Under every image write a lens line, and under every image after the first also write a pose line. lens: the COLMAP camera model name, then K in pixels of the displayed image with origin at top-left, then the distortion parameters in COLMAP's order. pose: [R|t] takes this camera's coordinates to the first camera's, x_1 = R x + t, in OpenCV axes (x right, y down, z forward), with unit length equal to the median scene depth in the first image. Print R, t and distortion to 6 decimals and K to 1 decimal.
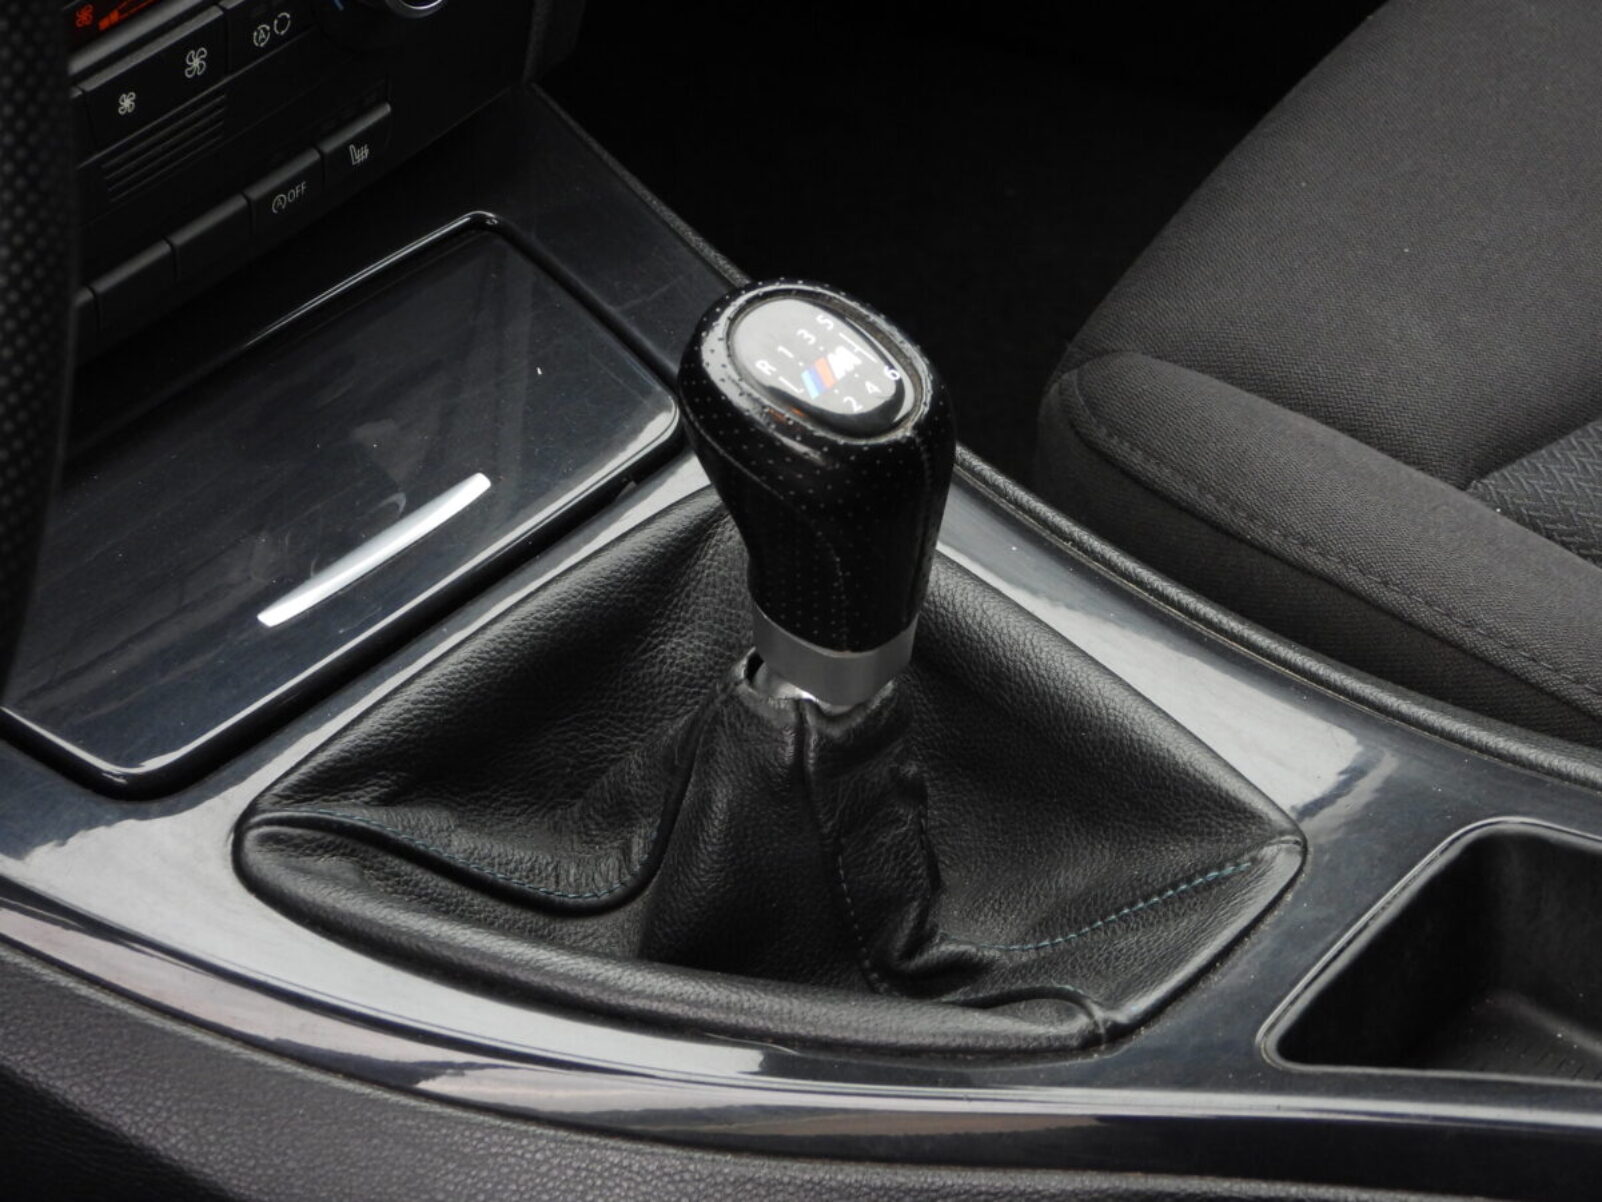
lens RADIAL K [[5786.5, 0, 801.0], [0, 5786.5, 600.7], [0, 0, 1]] dist [-0.278721, 0.000000]
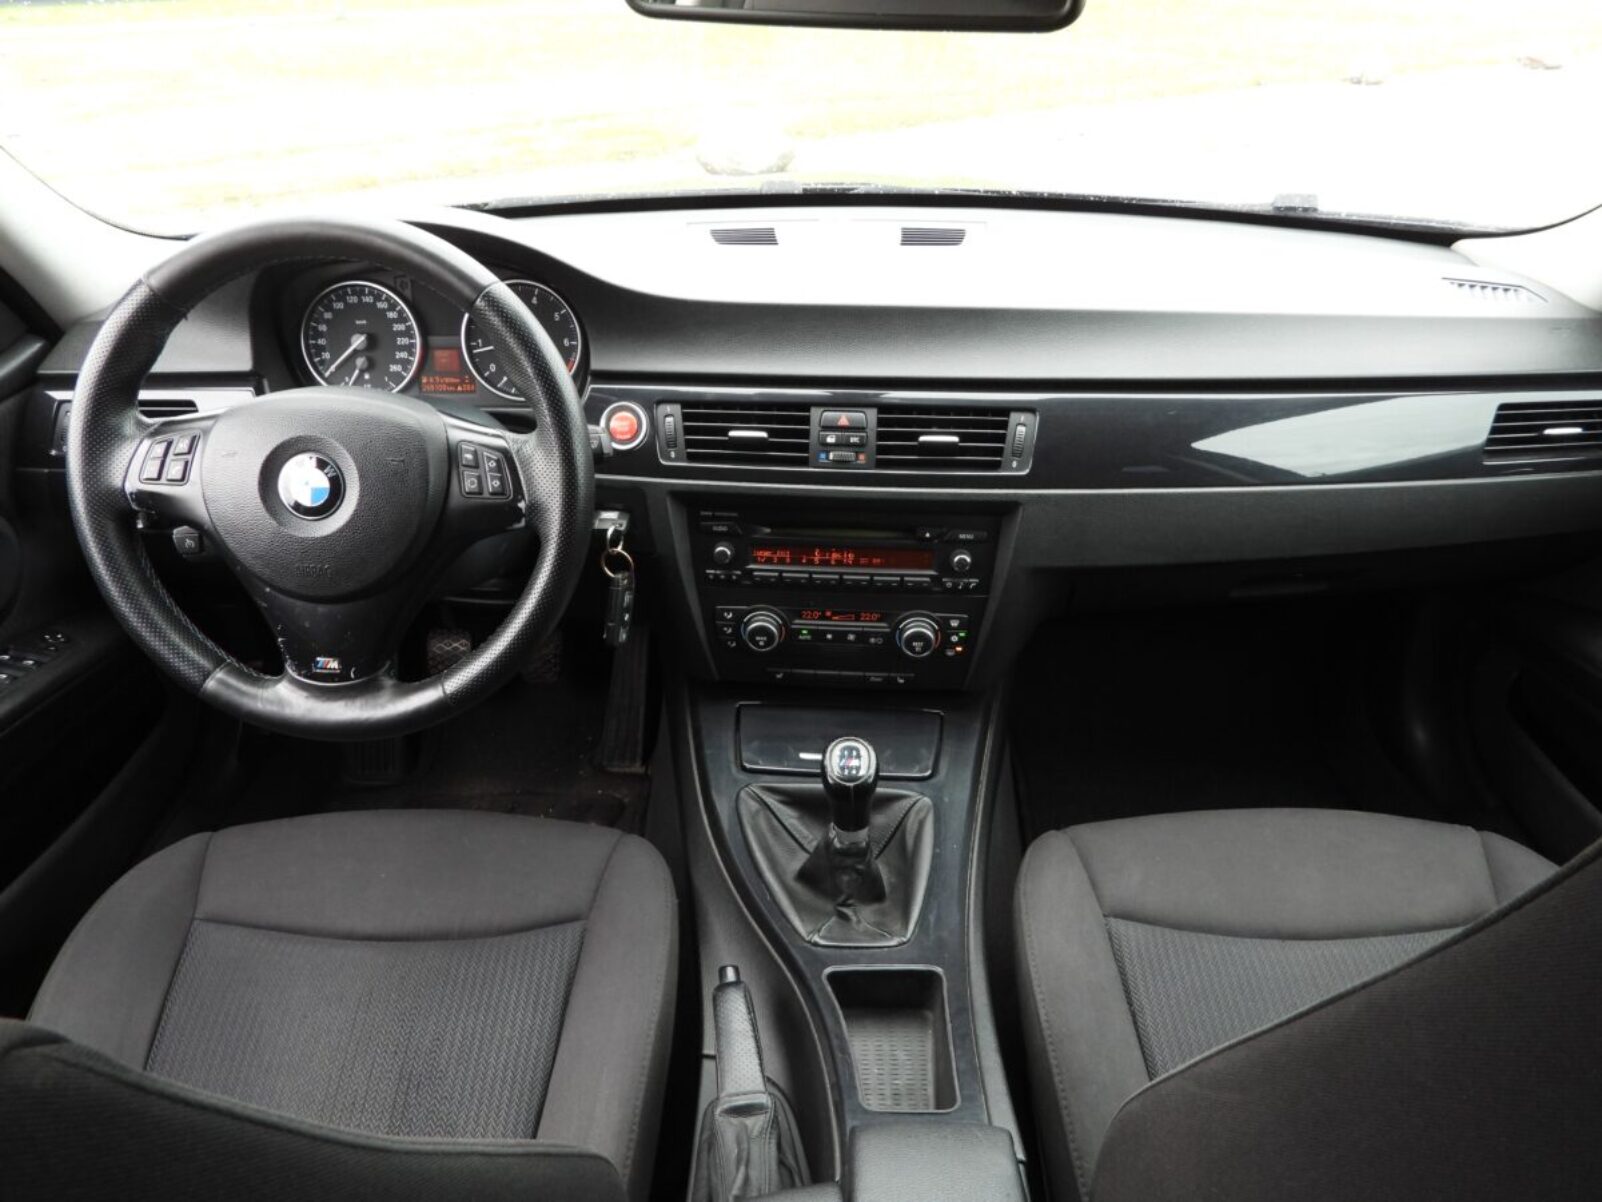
lens RADIAL K [[1151.3, 0, 800.9], [0, 1151.3, 604.6], [0, 0, 1]] dist [-0.011273, 0.004101]
pose [[0.593523, 0.434447, -0.677485, 0.453977], [-0.491933, 0.862065, 0.121845, -0.204081], [0.636971, 0.260960, 0.725374, 0.346584]]
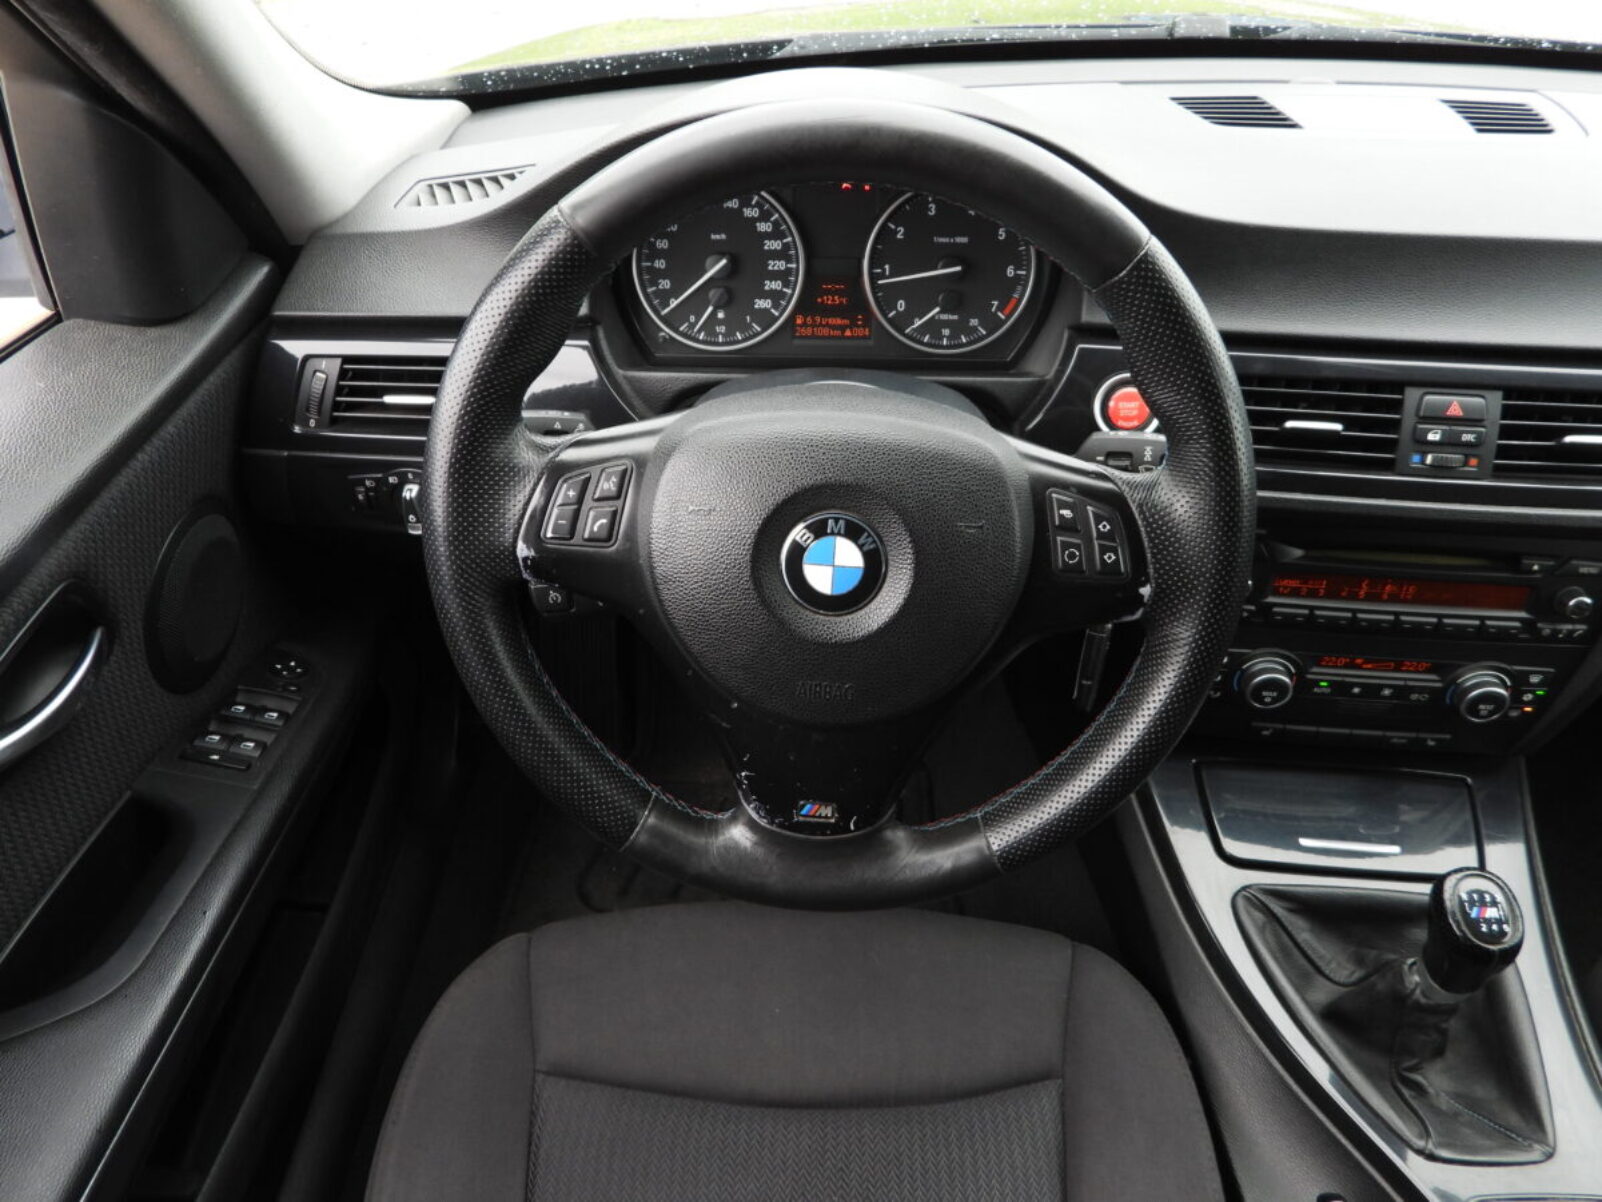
lens RADIAL K [[1151.3, 0, 797.7], [0, 1151.3, 607.8], [0, 0, 1]] dist [-0.011273, 0.004101]
pose [[0.590947, 0.542174, -0.597352, 0.058026], [-0.505004, 0.826066, 0.250172, -0.128248], [0.629089, 0.153827, 0.761961, 0.304478]]
